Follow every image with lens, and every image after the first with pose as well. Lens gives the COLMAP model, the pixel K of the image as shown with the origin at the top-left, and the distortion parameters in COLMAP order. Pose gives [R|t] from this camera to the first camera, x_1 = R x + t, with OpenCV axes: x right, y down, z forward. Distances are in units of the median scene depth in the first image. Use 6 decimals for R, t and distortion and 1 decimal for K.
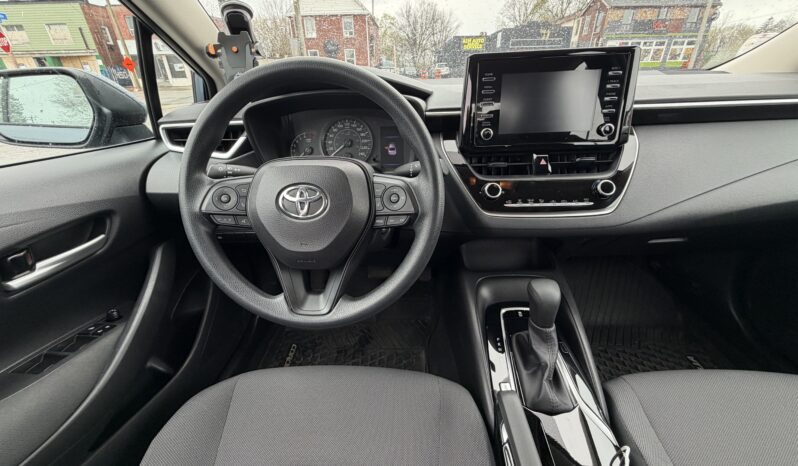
lens RADIAL K [[320.3, 0, 398.3], [0, 320.3, 234.5], [0, 0, 1]] dist [0.005763, -0.000507]
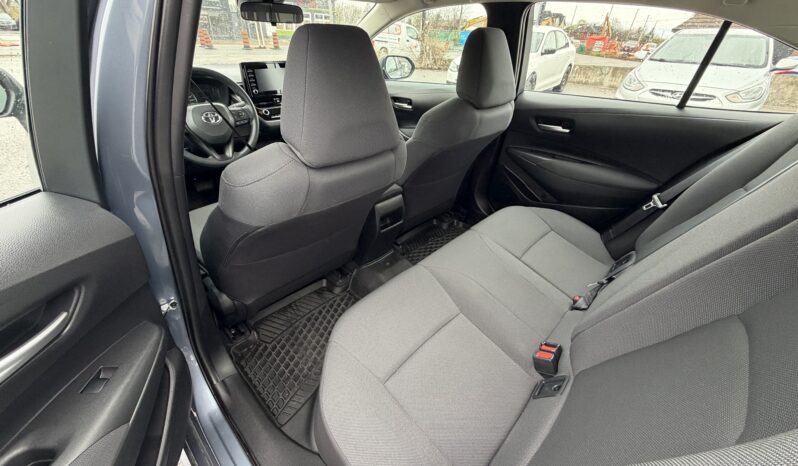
lens RADIAL K [[320.3, 0, 400.0], [0, 320.3, 235.7], [0, 0, 1]] dist [0.005763, -0.000507]
pose [[0.659078, -0.355092, 0.662967, -0.994732], [0.293046, 0.933098, 0.208450, 0.529764], [-0.692633, 0.056895, 0.719043, -1.494409]]
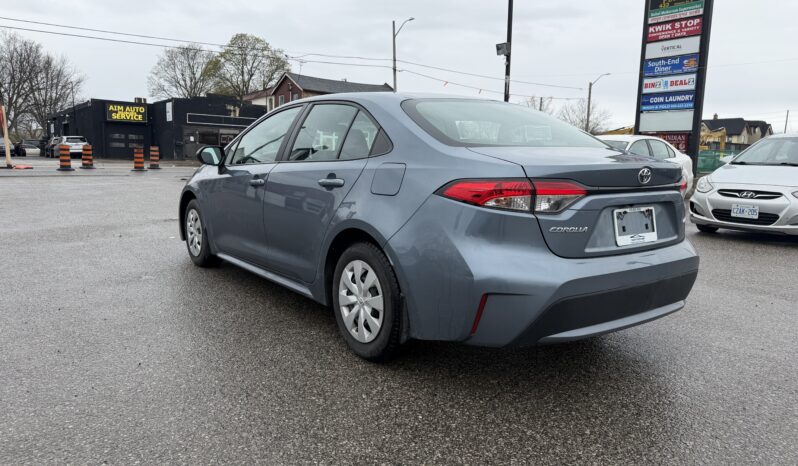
lens RADIAL K [[572.8, 0, 394.3], [0, 572.8, 247.6], [0, 0, 1]] dist [0.048842, -0.045790]
pose [[0.788290, -0.053986, 0.612932, -3.468318], [0.239411, 0.944557, -0.224711, 2.639800], [-0.566817, 0.323880, 0.757509, -4.912991]]
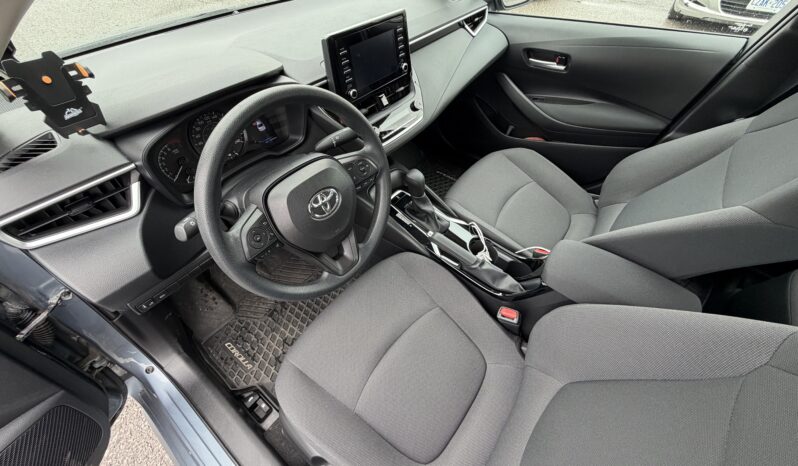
lens RADIAL K [[320.3, 0, 398.4], [0, 320.3, 233.4], [0, 0, 1]] dist [0.005763, -0.000507]
pose [[0.577894, -0.576006, 0.578148, -0.635533], [0.356645, 0.815436, 0.455926, -0.327017], [-0.734059, -0.057283, 0.676665, -0.082678]]
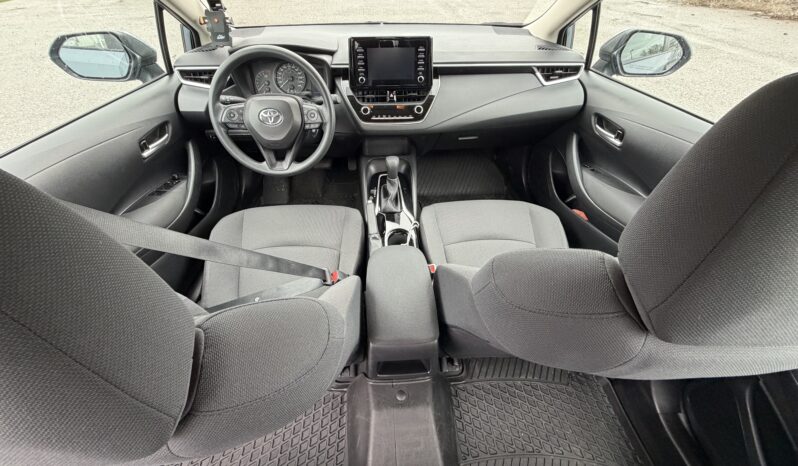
lens RADIAL K [[320.3, 0, 396.6], [0, 320.3, 236.3], [0, 0, 1]] dist [0.005763, -0.000507]
pose [[0.993960, -0.037030, 0.103305, 0.212441], [0.008079, 0.963488, 0.267630, 0.073410], [-0.109443, -0.265179, 0.957968, -0.991493]]
